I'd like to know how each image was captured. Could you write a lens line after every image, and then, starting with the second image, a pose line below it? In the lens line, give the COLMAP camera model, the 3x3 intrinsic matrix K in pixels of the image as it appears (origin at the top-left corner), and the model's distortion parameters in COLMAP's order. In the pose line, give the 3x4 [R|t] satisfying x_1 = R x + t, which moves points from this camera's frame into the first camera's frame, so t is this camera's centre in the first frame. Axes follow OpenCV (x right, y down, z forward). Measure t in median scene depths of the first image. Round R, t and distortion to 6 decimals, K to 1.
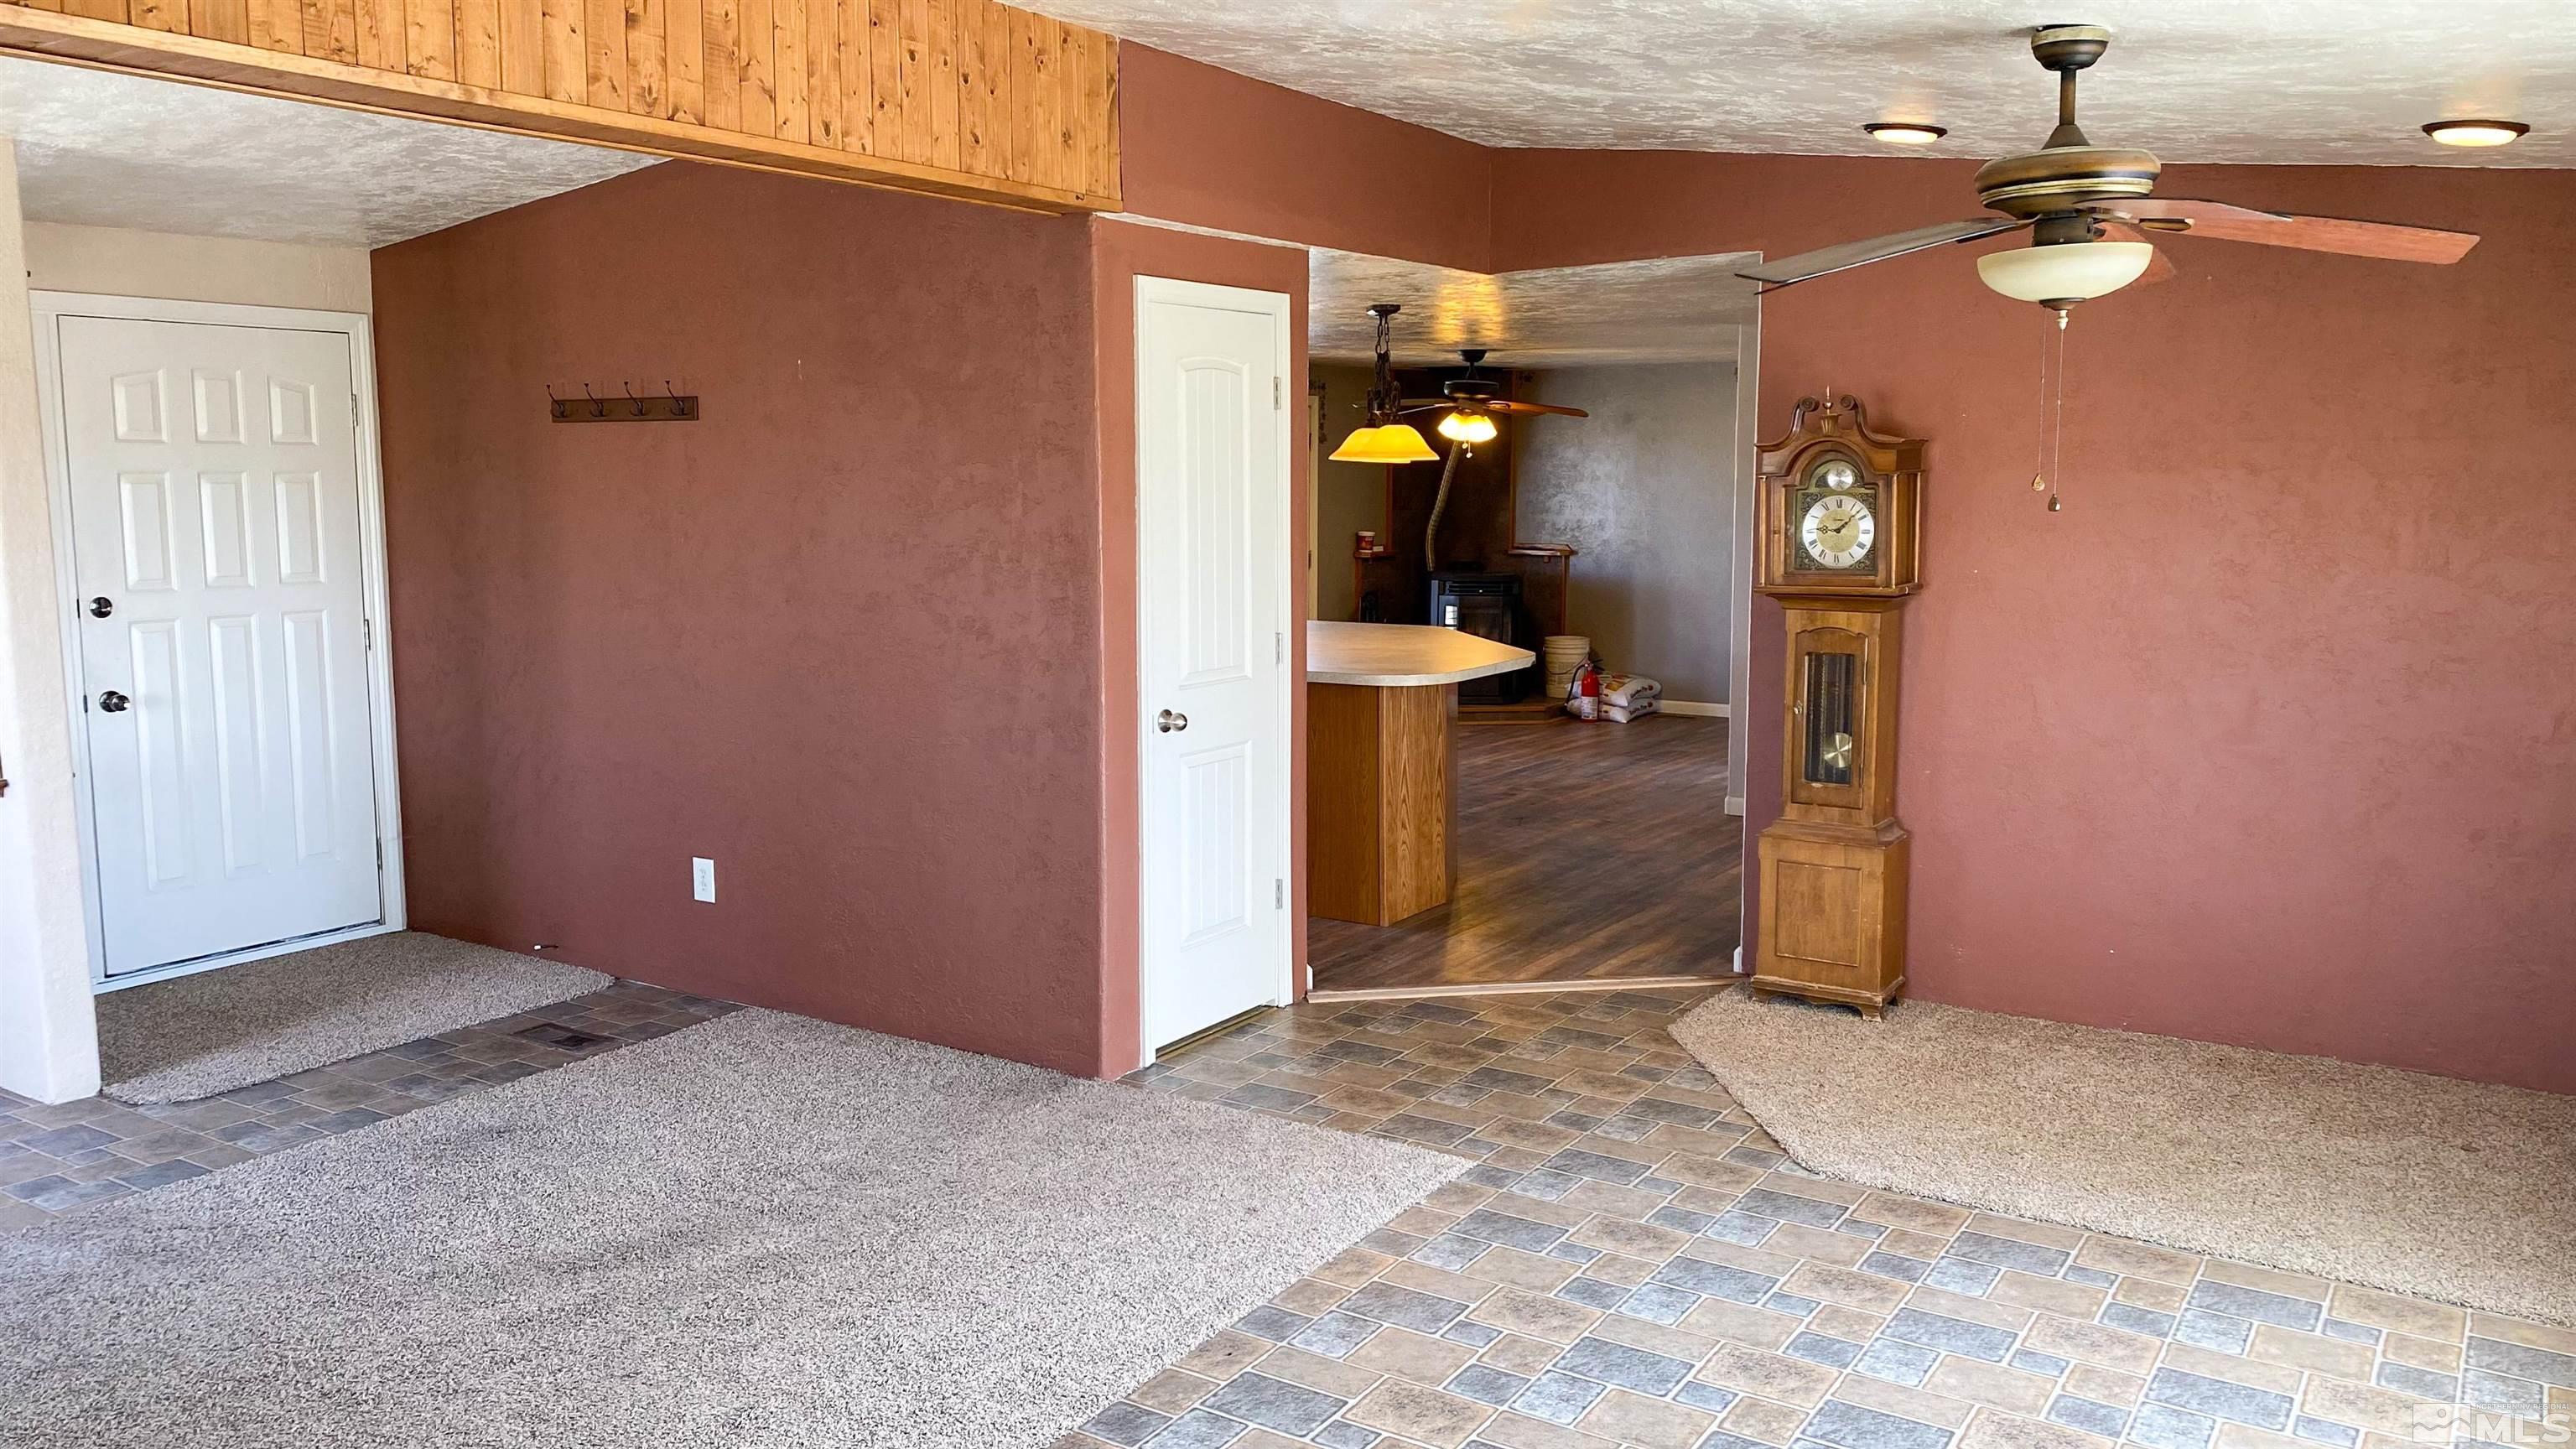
lens RADIAL K [[1958.3, 0, 1288.0], [0, 1958.3, 724.5], [0, 0, 1]] dist [0.080449, -0.079113]
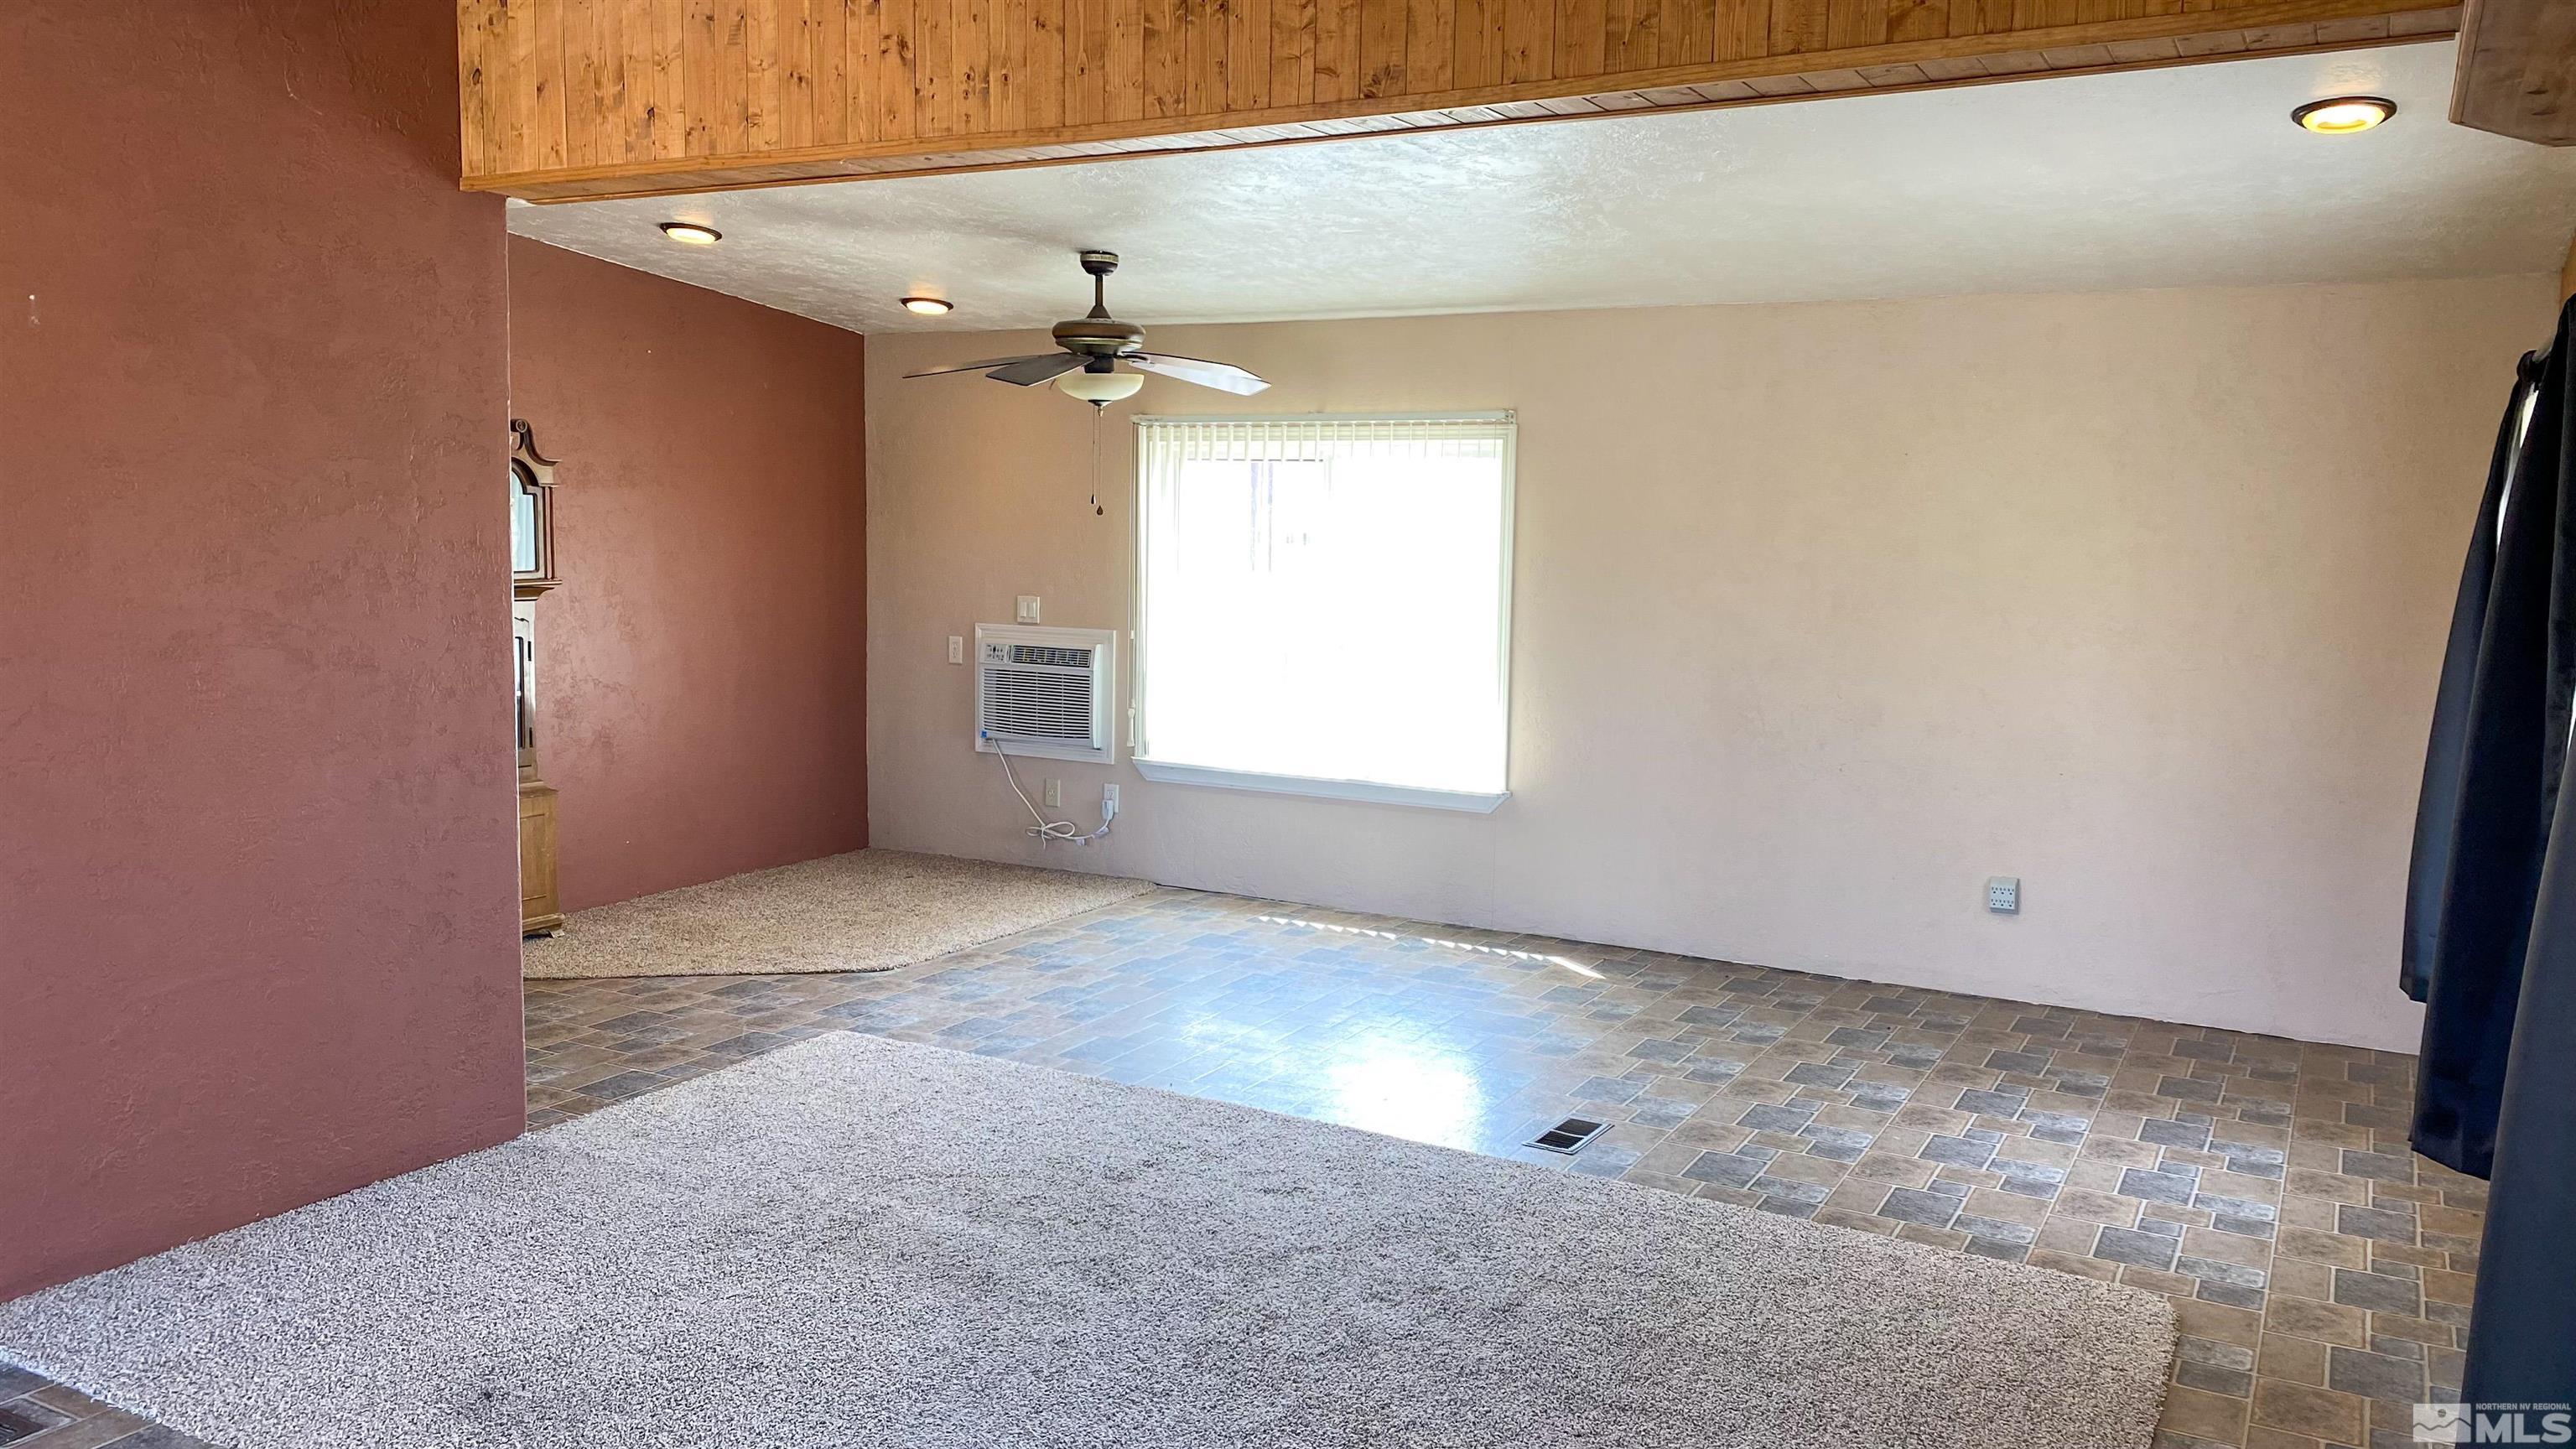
lens RADIAL K [[1958.3, 0, 1288.0], [0, 1958.3, 724.5], [0, 0, 1]] dist [0.080449, -0.079113]
pose [[-0.077908, -0.107501, 0.991148, -1.044177], [0.114744, 0.986596, 0.116027, -0.076819], [-0.990335, 0.122768, -0.064529, 0.696256]]
